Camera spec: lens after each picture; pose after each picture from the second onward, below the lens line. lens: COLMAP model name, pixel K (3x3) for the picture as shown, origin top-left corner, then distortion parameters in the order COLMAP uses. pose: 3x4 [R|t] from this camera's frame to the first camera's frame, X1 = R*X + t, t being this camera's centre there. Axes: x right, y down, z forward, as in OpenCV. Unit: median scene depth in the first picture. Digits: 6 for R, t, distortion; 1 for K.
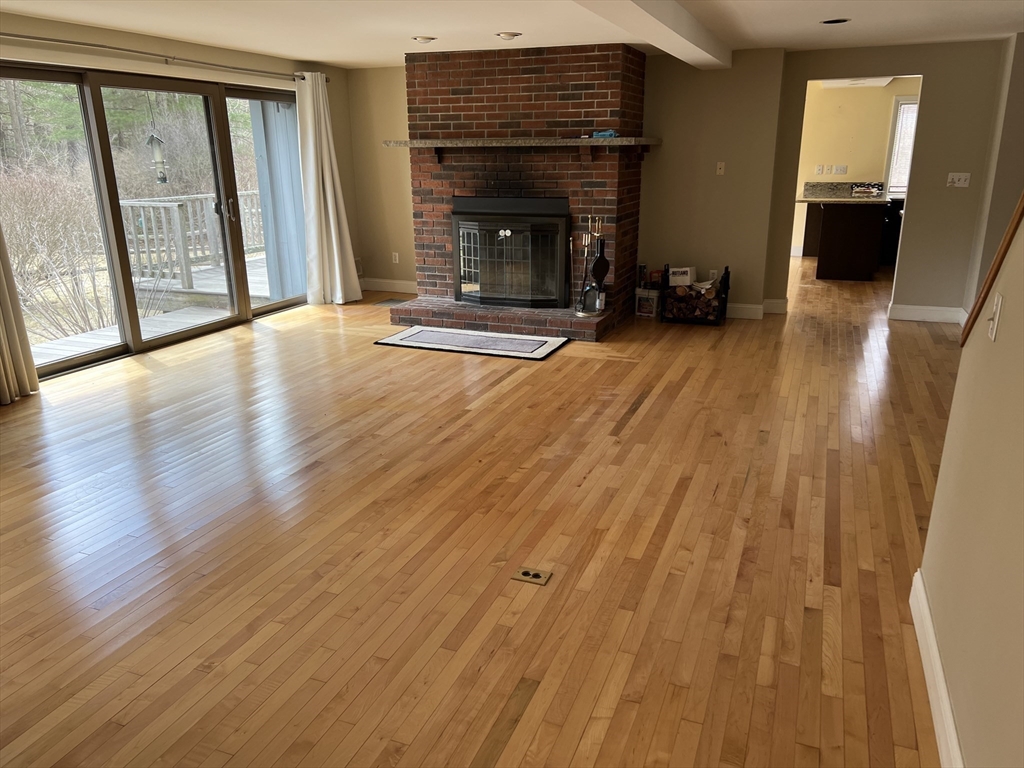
lens RADIAL K [[770.9, 0, 510.9], [0, 770.9, 385.5], [0, 0, 1]] dist [0.051948, -0.002403]
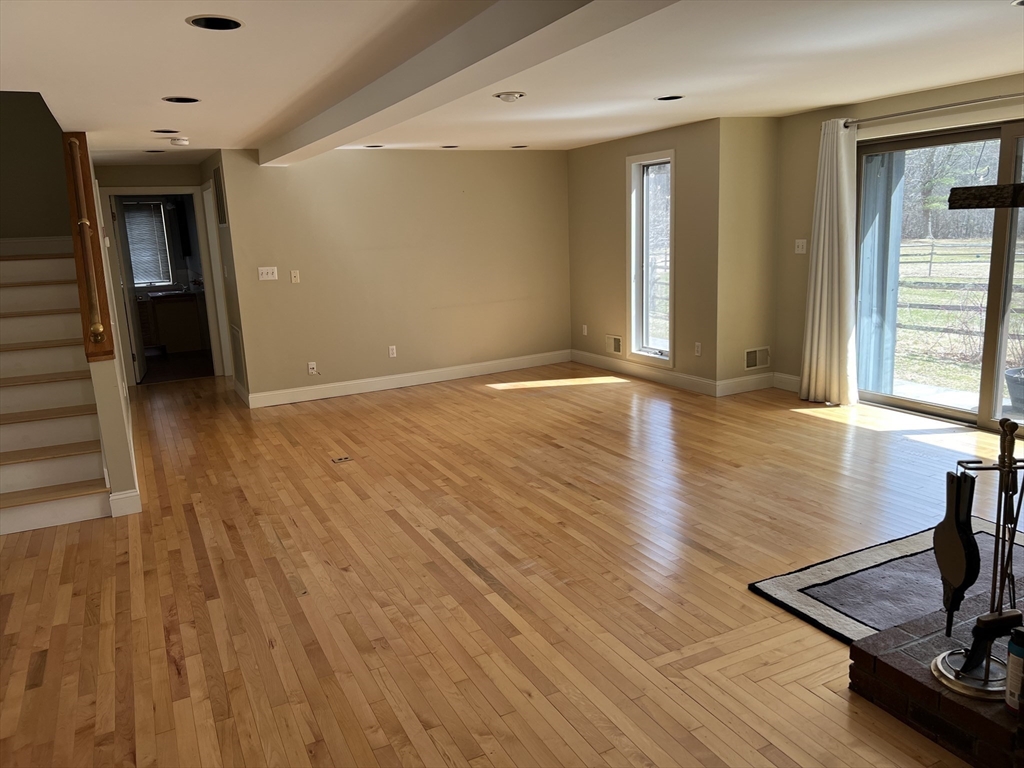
lens RADIAL K [[770.9, 0, 510.8], [0, 770.9, 382.2], [0, 0, 1]] dist [0.051948, -0.002403]
pose [[-0.658499, 0.194178, -0.727100, 0.762180], [-0.170567, 0.902493, 0.395492, -0.516144], [0.732998, 0.384450, -0.561170, 1.598913]]
